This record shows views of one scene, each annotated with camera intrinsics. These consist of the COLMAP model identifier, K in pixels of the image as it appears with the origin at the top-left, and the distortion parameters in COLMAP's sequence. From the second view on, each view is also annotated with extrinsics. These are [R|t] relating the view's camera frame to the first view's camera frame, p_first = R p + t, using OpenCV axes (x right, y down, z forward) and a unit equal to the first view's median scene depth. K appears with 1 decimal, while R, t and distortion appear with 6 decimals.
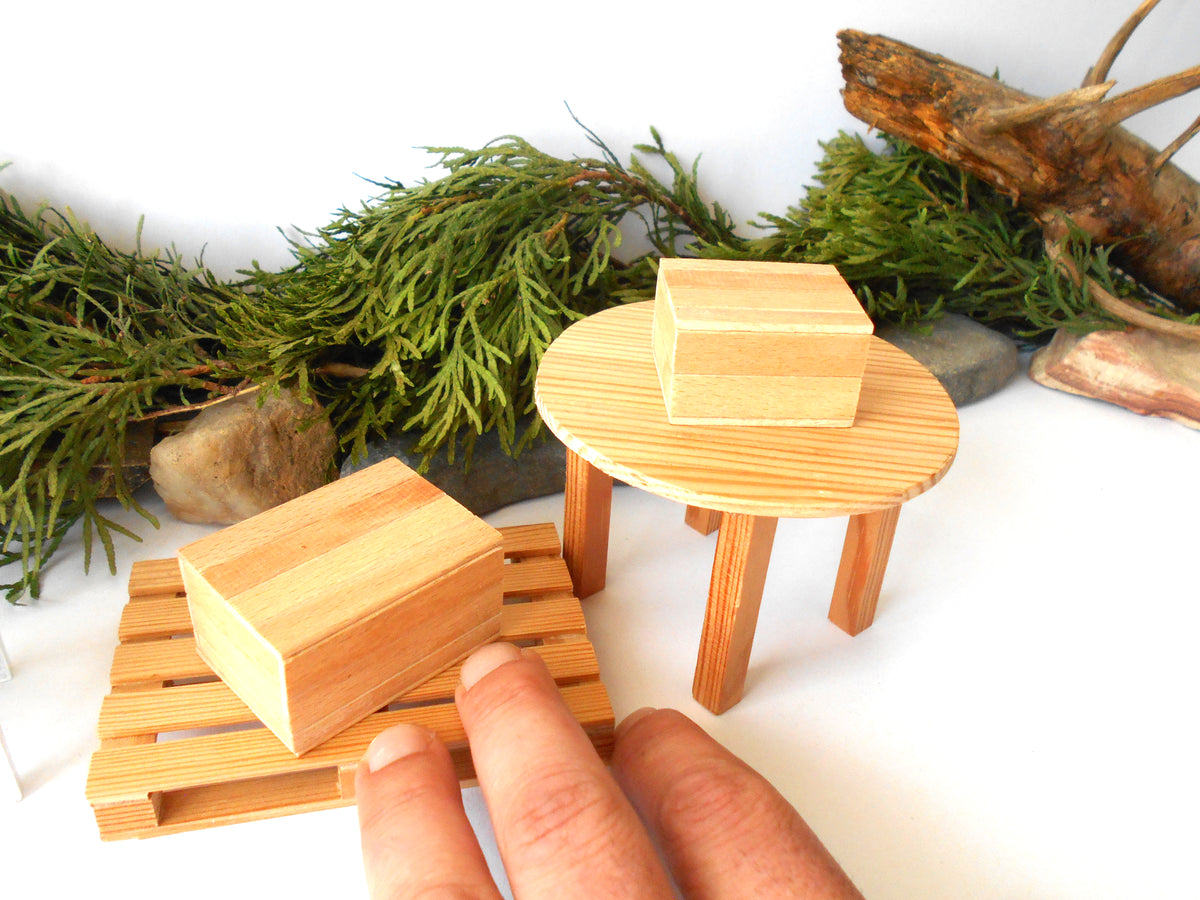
lens RADIAL K [[1030.0, 0, 597.2], [0, 1030.0, 449.0], [0, 0, 1]] dist [-0.017452, 0.028807]
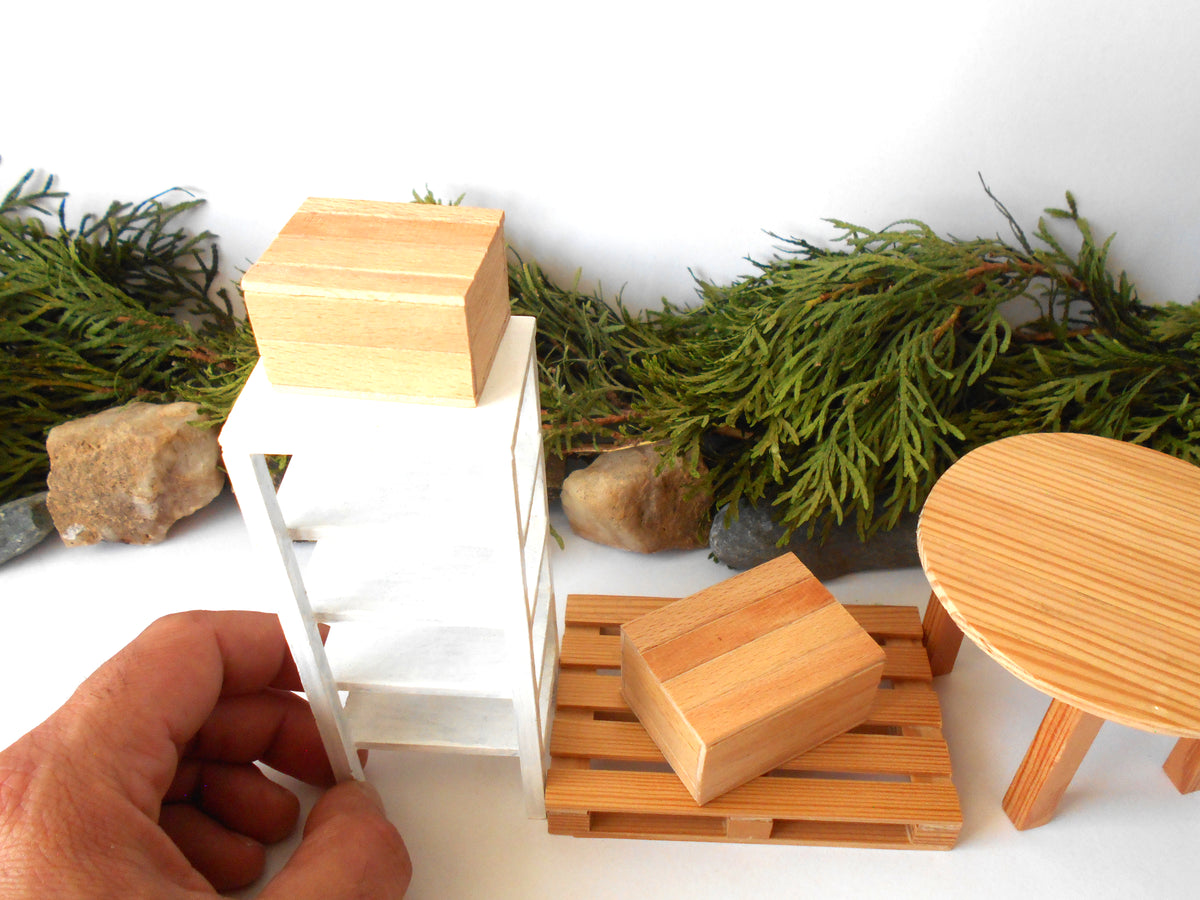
lens RADIAL K [[1030.0, 0, 605.5], [0, 1030.0, 453.9], [0, 0, 1]] dist [-0.017452, 0.028807]
pose [[0.936791, 0.177750, -0.301376, -0.027866], [-0.135184, 0.978333, 0.156811, -0.220822], [0.322719, -0.106158, 0.940523, -0.119105]]
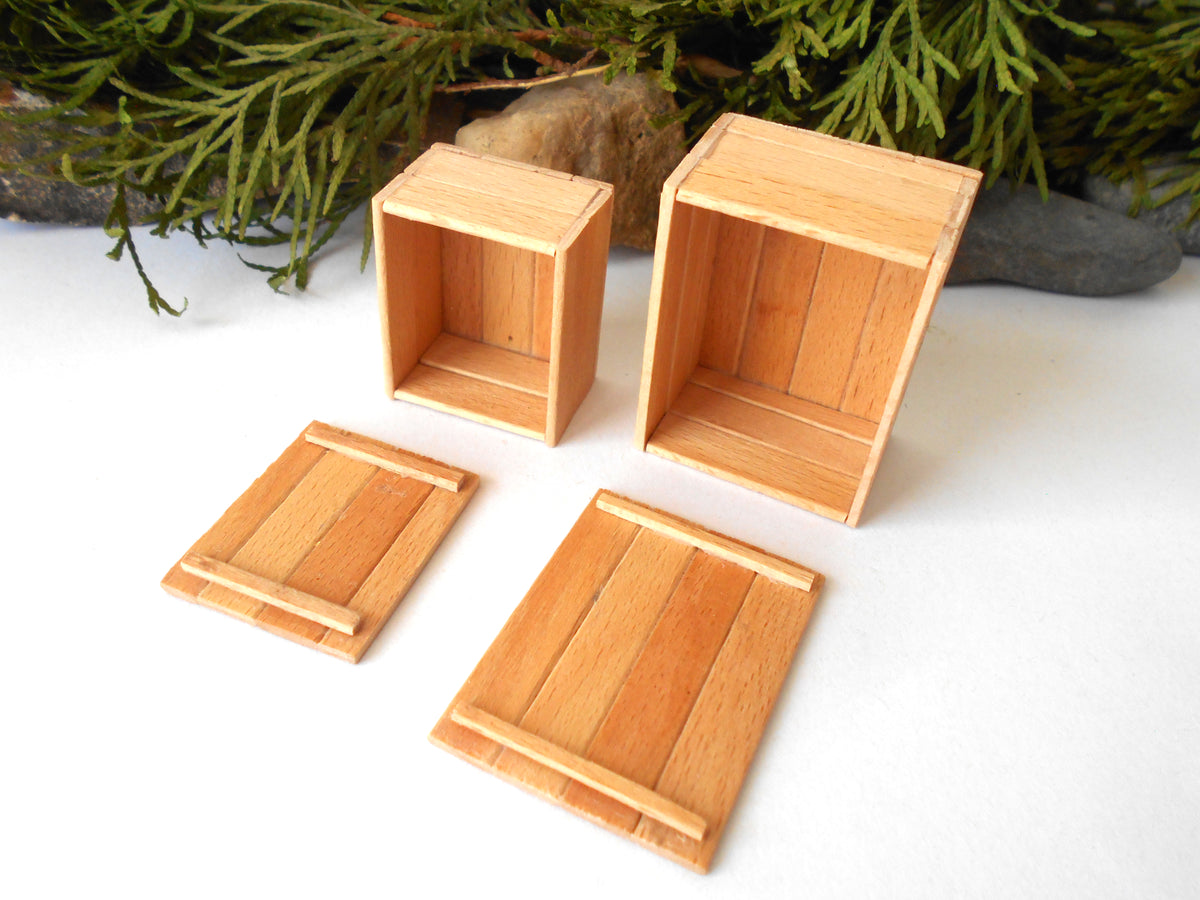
lens RADIAL K [[1030.0, 0, 604.0], [0, 1030.0, 437.5], [0, 0, 1]] dist [-0.017452, 0.028807]
pose [[0.956547, 0.206026, -0.206330, -0.116008], [-0.170878, 0.969472, 0.175852, 0.068160], [0.236262, -0.132954, 0.962551, 0.238434]]
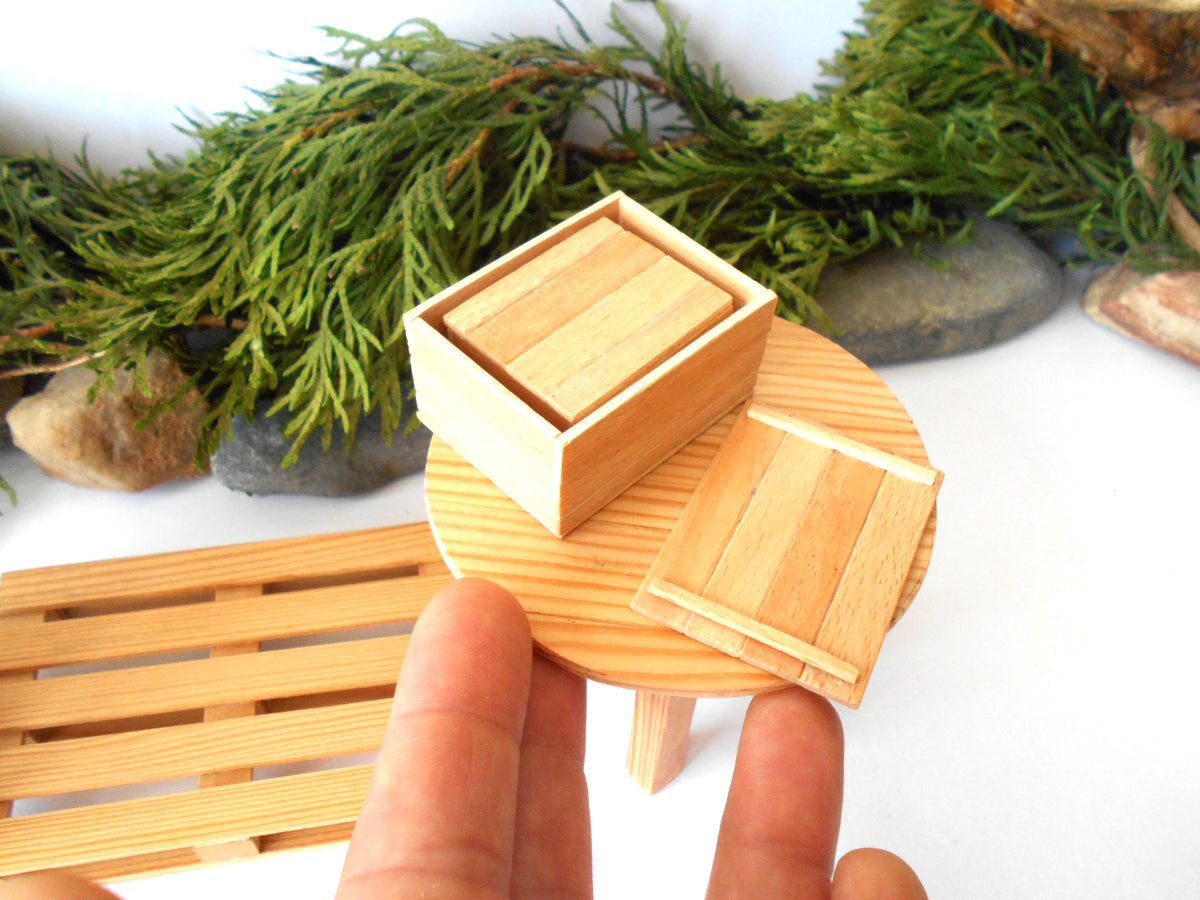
lens RADIAL K [[1030.0, 0, 596.0], [0, 1030.0, 450.2], [0, 0, 1]] dist [-0.017452, 0.028807]
pose [[0.990618, 0.081545, -0.109667, 0.186440], [-0.045779, 0.954113, 0.295927, -0.258156], [0.128766, -0.288131, 0.948894, 0.182821]]
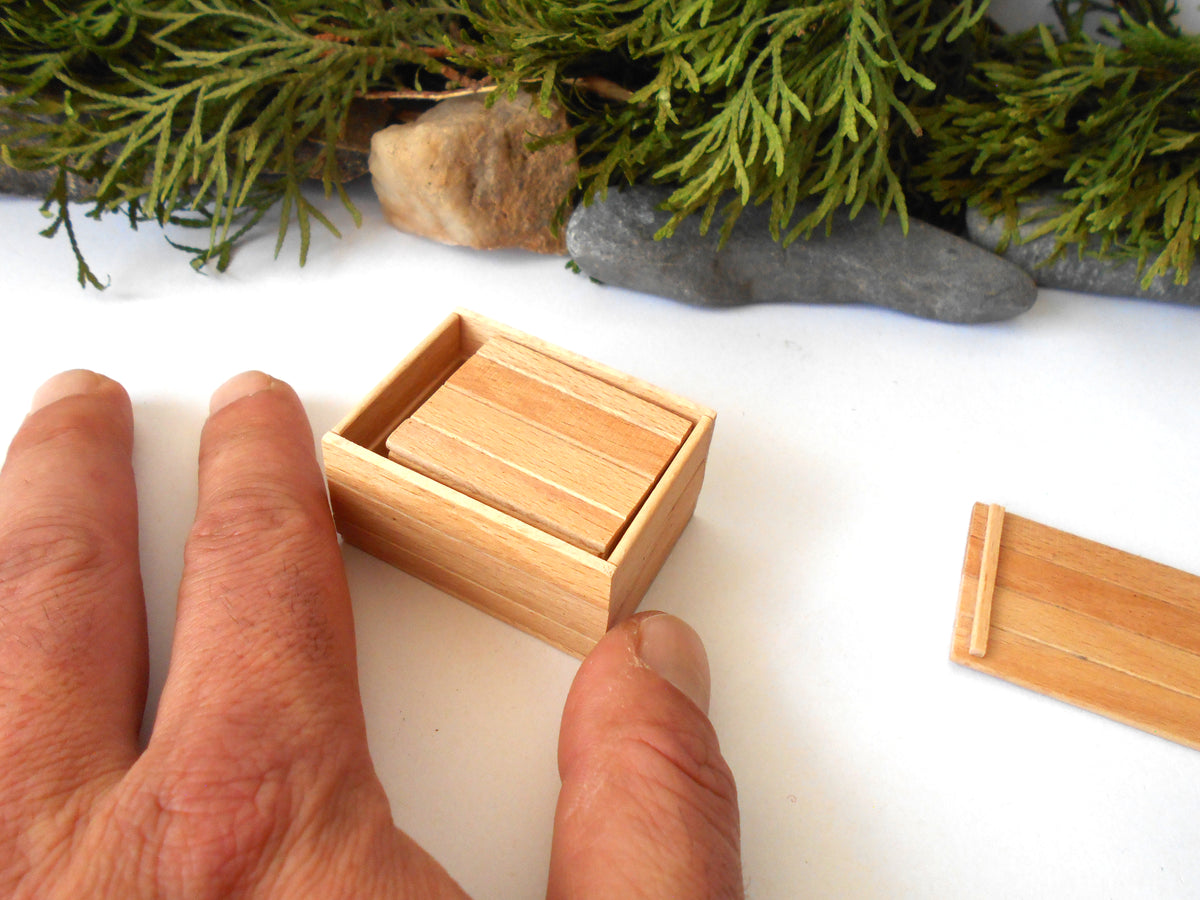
lens RADIAL K [[1030.0, 0, 604.7], [0, 1030.0, 440.1], [0, 0, 1]] dist [-0.017452, 0.028807]
pose [[0.928165, 0.284634, -0.239778, 0.024173], [-0.232459, 0.946518, 0.223754, 0.004434], [0.290643, -0.151942, 0.944691, 0.200112]]
